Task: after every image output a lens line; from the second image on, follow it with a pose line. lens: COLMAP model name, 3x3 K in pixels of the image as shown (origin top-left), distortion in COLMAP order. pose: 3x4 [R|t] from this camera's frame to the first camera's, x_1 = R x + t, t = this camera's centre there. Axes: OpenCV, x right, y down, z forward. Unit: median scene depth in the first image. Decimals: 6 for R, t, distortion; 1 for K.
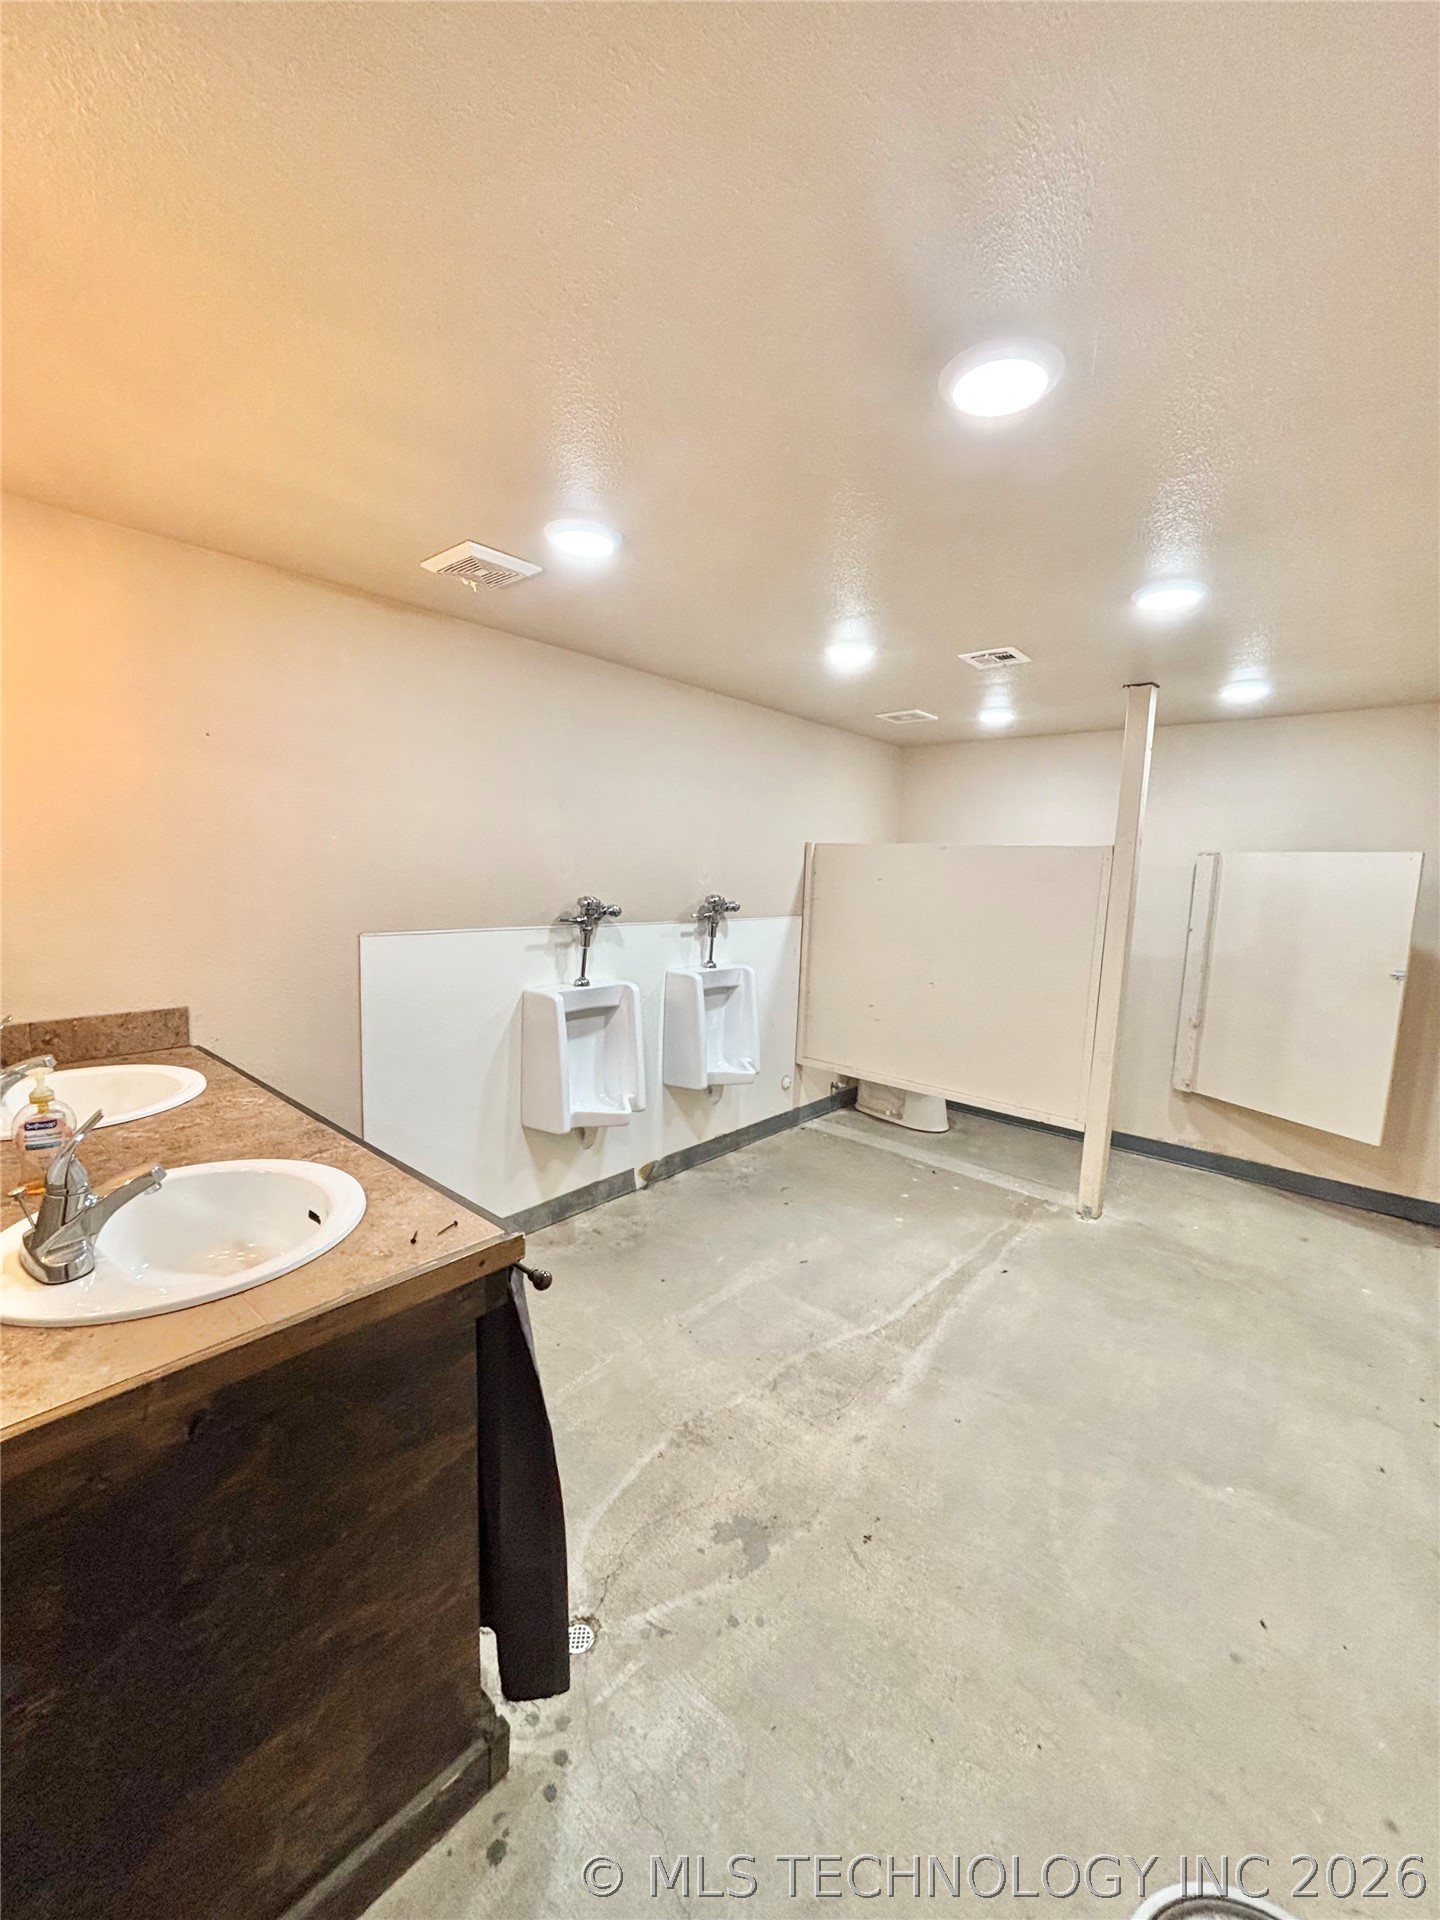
lens RADIAL K [[777.9, 0, 724.9], [0, 777.9, 956.3], [0, 0, 1]] dist [-0.001089, -0.000860]
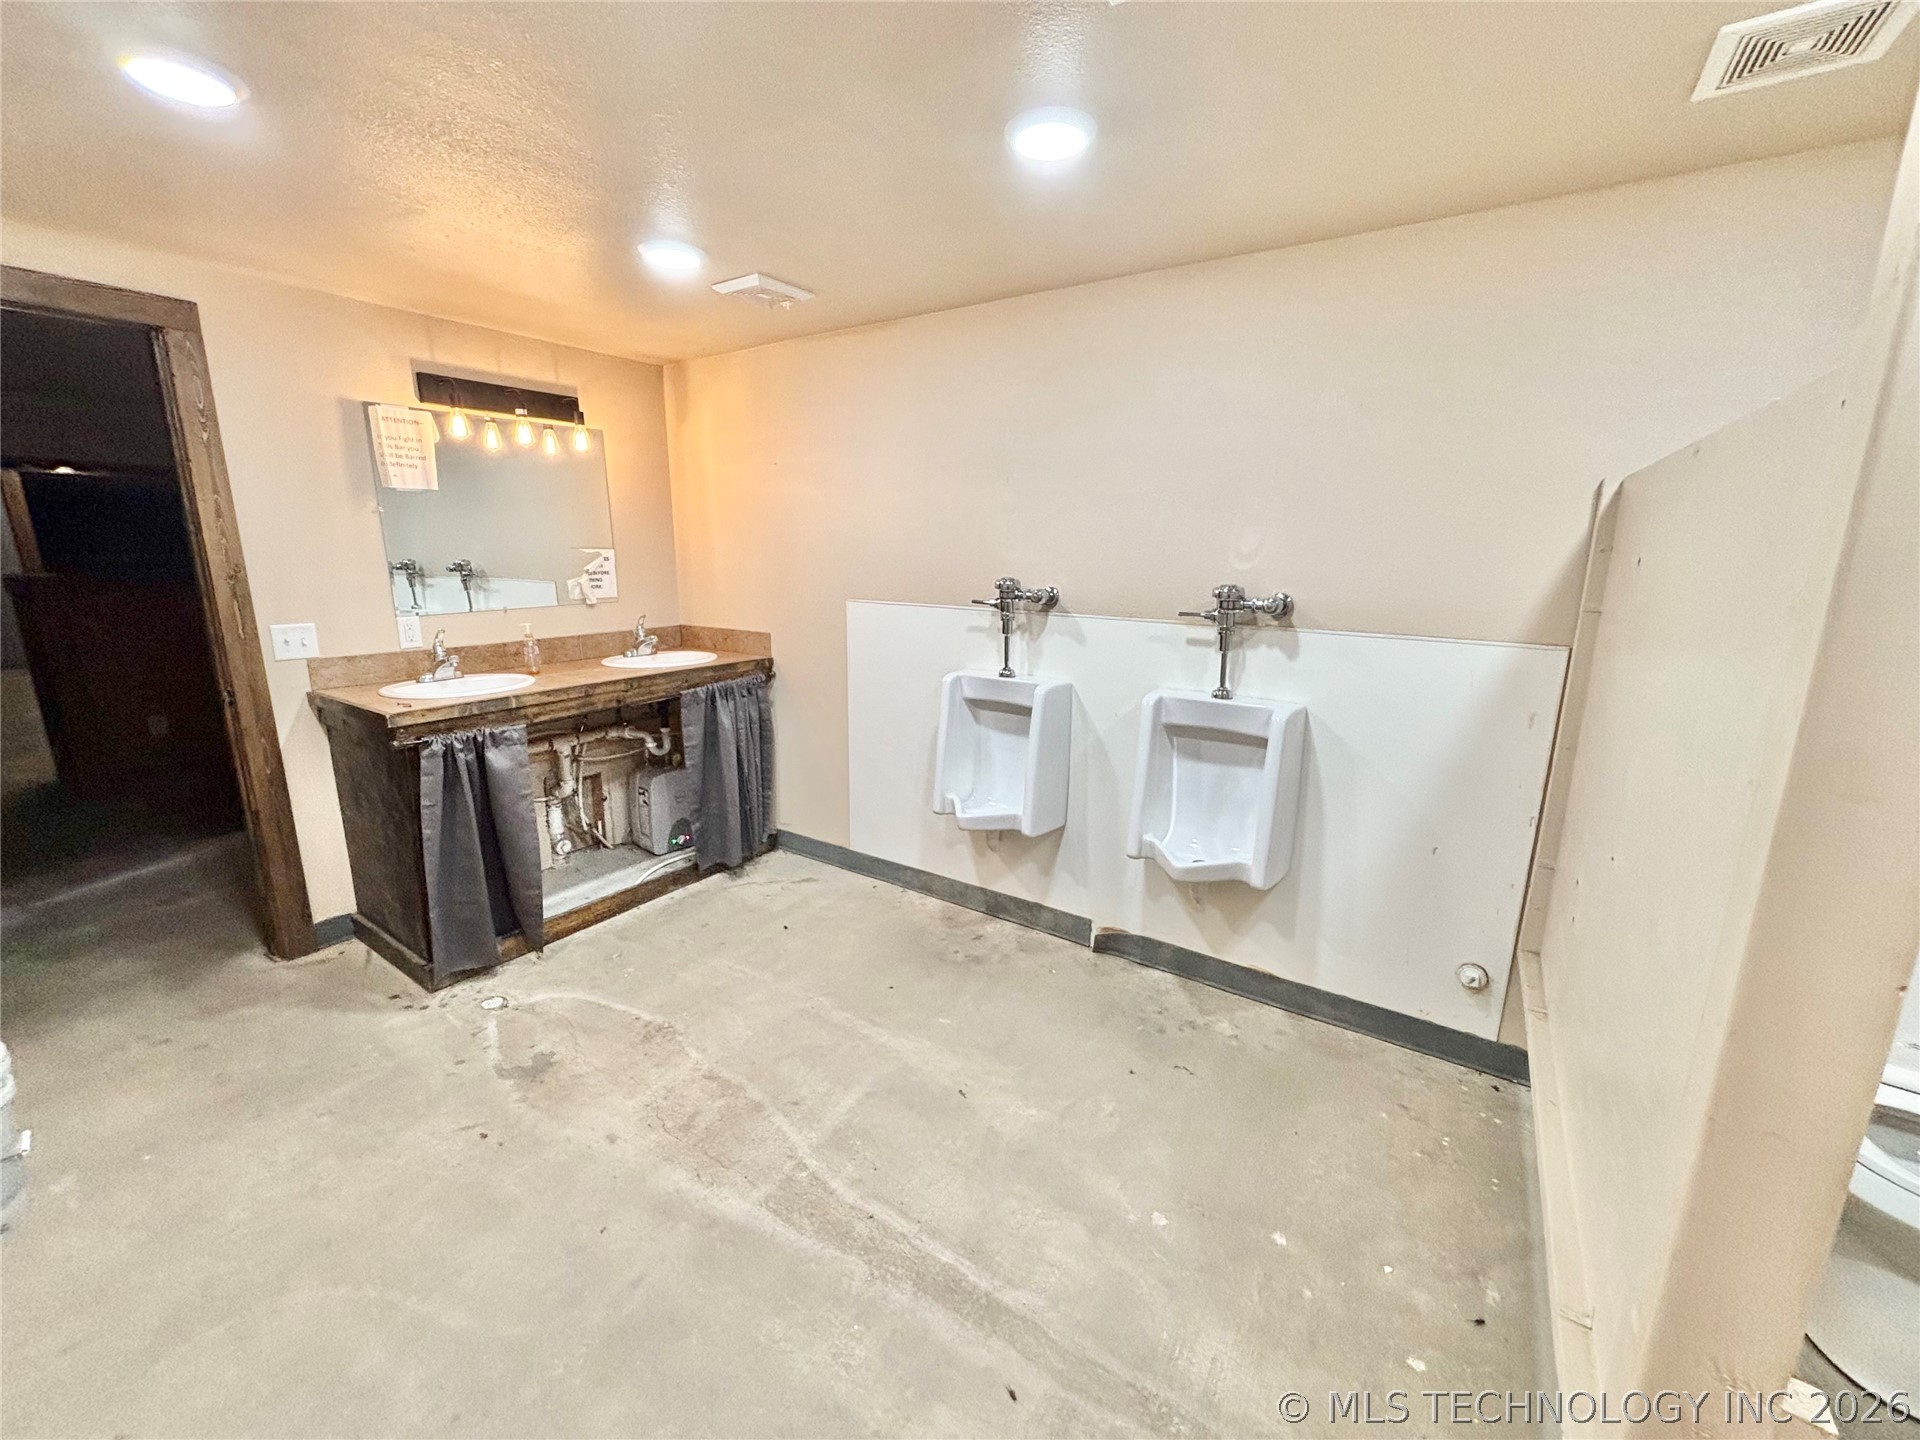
lens RADIAL K [[777.9, 0, 961.7], [0, 777.9, 720.3], [0, 0, 1]] dist [-0.001089, -0.000860]
pose [[0.119798, 0.186276, -0.975167, 0.716959], [-0.127015, 0.977044, 0.171031, -0.062380], [0.984640, 0.103372, 0.140707, 0.842691]]
